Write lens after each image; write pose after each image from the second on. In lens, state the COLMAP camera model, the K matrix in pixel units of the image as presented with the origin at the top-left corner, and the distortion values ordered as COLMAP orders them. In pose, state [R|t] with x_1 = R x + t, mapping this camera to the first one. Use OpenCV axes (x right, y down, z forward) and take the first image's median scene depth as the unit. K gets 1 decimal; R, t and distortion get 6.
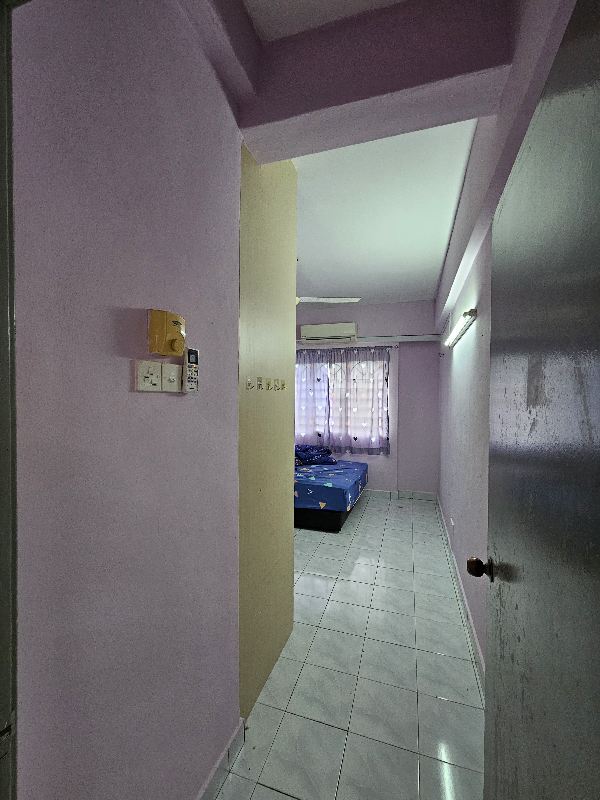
lens RADIAL K [[328.1, 0, 304.5], [0, 328.1, 400.5], [0, 0, 1]] dist [-0.000074, -0.000037]
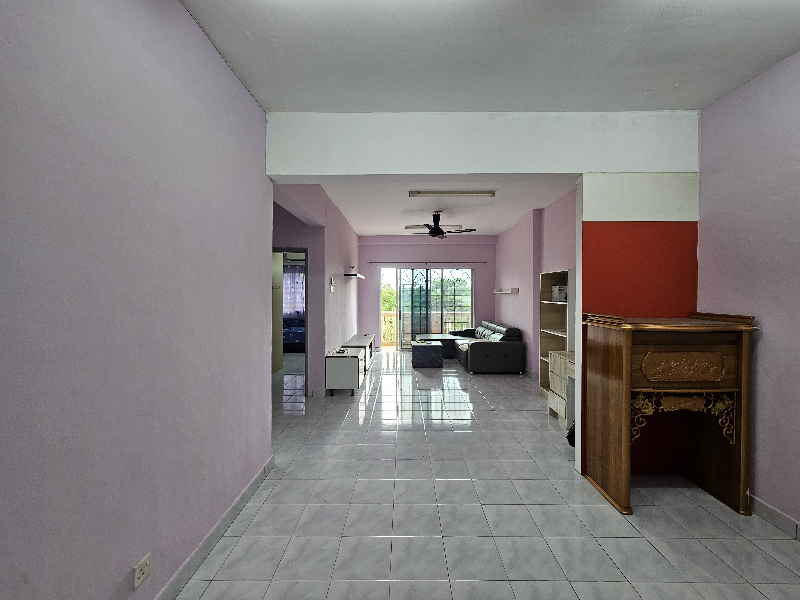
lens RADIAL K [[328.1, 0, 400.0], [0, 328.1, 297.4], [0, 0, 1]] dist [-0.000074, -0.000037]
pose [[0.952019, -0.008191, 0.305928, 0.029628], [0.006931, 0.999962, 0.005206, 0.016862], [-0.305959, -0.002836, 0.952040, -0.935055]]
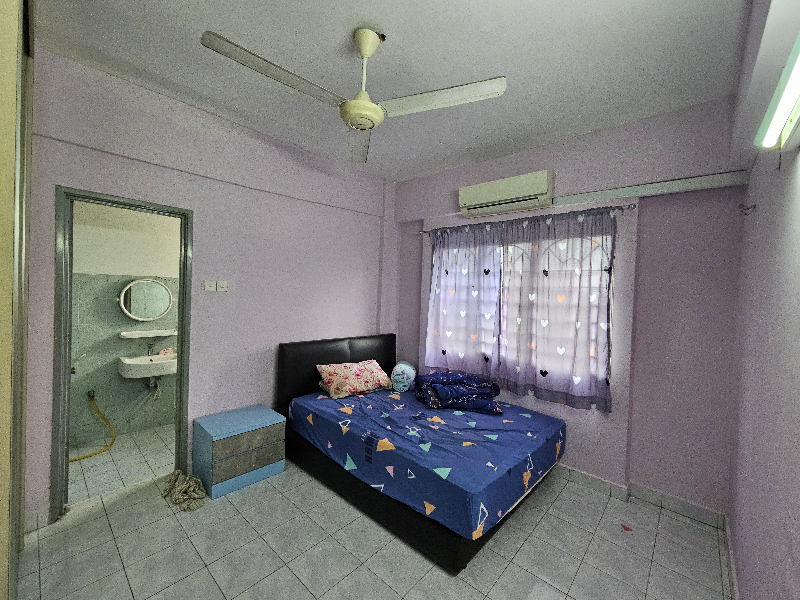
lens RADIAL K [[328.1, 0, 400.0], [0, 328.1, 297.4], [0, 0, 1]] dist [-0.000074, -0.000037]
pose [[0.911603, 0.030855, -0.409912, 0.156259], [-0.031041, 0.999499, 0.006203, -0.012789], [0.409898, 0.007070, 0.912104, 0.365931]]
